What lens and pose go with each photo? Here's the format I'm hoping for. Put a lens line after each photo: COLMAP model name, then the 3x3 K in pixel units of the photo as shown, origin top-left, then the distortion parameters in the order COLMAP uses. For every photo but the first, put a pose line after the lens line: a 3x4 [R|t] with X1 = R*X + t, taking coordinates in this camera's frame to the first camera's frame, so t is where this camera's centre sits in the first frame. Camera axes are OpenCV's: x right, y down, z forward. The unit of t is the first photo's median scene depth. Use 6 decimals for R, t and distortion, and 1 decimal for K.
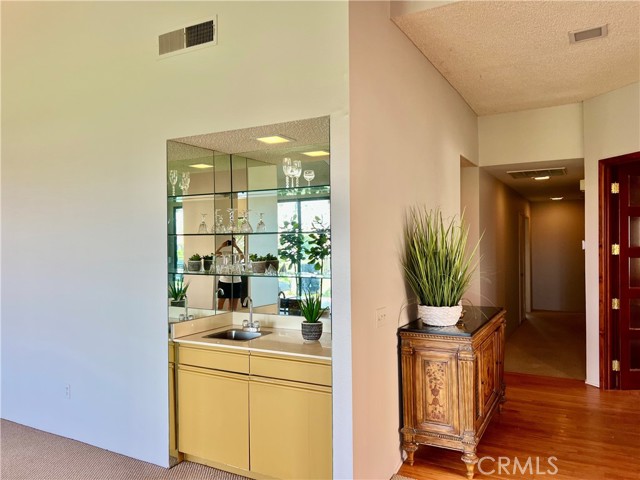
lens RADIAL K [[488.5, 0, 320.0], [0, 488.5, 240.0], [0, 0, 1]] dist [0.051577, -0.050464]
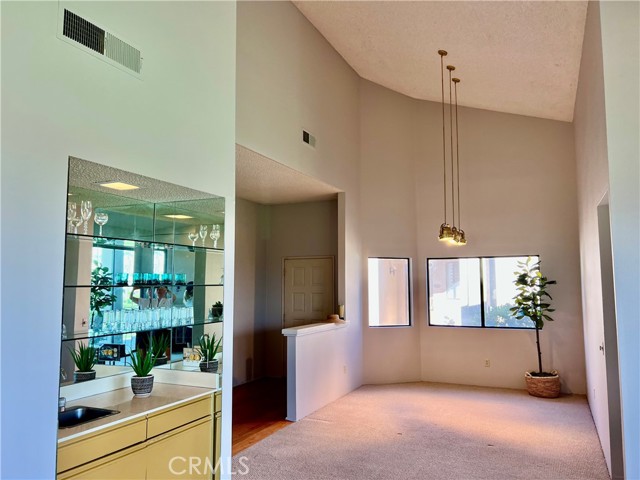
lens RADIAL K [[488.5, 0, 320.0], [0, 488.5, 240.0], [0, 0, 1]] dist [0.051577, -0.050464]
pose [[-0.052307, 0.092464, 0.994341, -1.045674], [-0.000954, 0.995699, -0.092641, -0.013662], [-0.998631, -0.005795, -0.051994, 0.676006]]
